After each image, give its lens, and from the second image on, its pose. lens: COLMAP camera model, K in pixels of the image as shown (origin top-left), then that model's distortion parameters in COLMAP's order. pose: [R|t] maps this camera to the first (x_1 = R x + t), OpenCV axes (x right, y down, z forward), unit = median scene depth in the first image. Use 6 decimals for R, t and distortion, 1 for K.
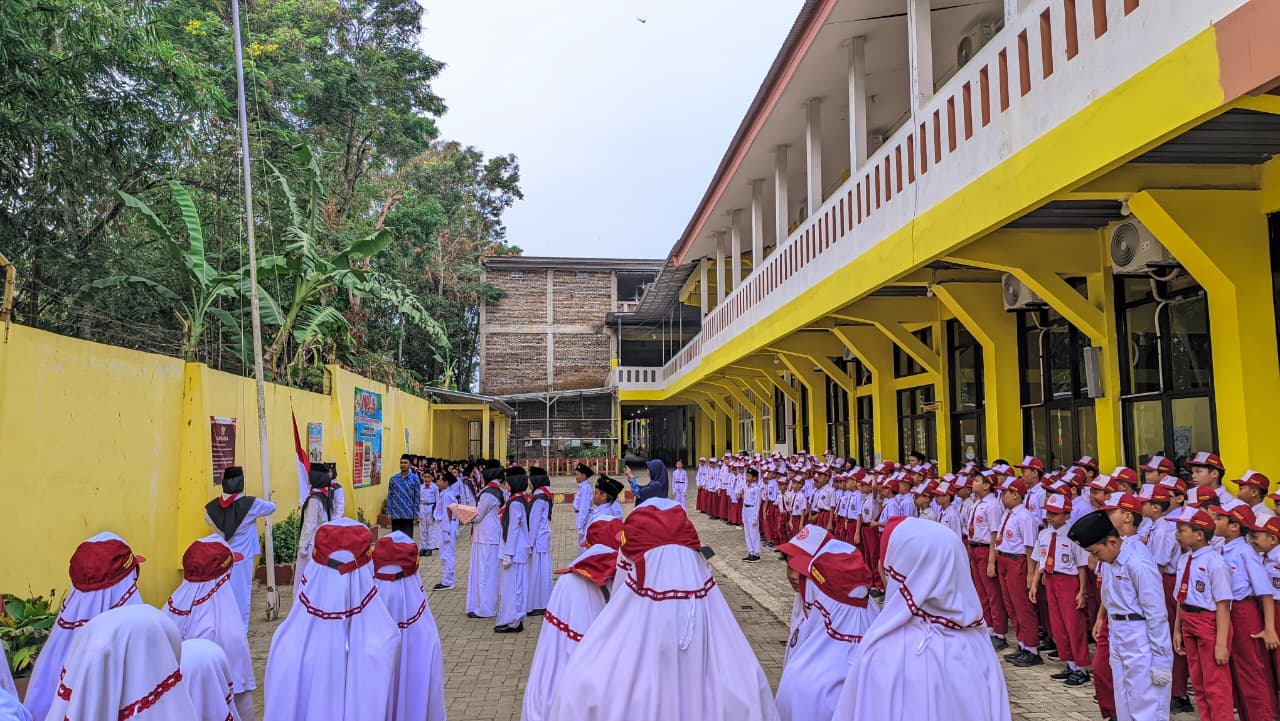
lens RADIAL K [[842.9, 0, 640.0], [0, 842.9, 360.5], [0, 0, 1]] dist [0.005138, 0.000151]
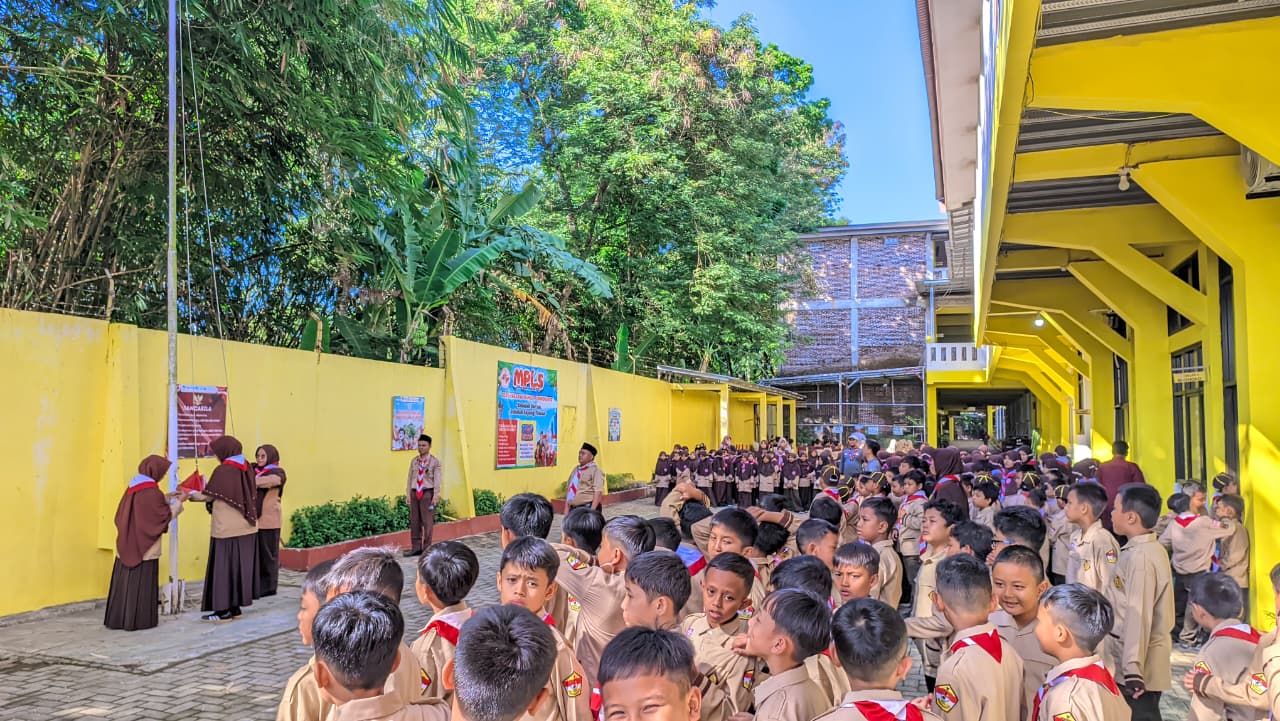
lens RADIAL K [[842.9, 0, 640.0], [0, 842.9, 360.5], [0, 0, 1]] dist [0.005138, 0.000151]
pose [[0.896426, -0.013385, -0.442991, 0.089617], [0.020220, 0.999738, 0.010709, 0.009598], [0.442731, -0.018557, 0.896462, 0.091481]]
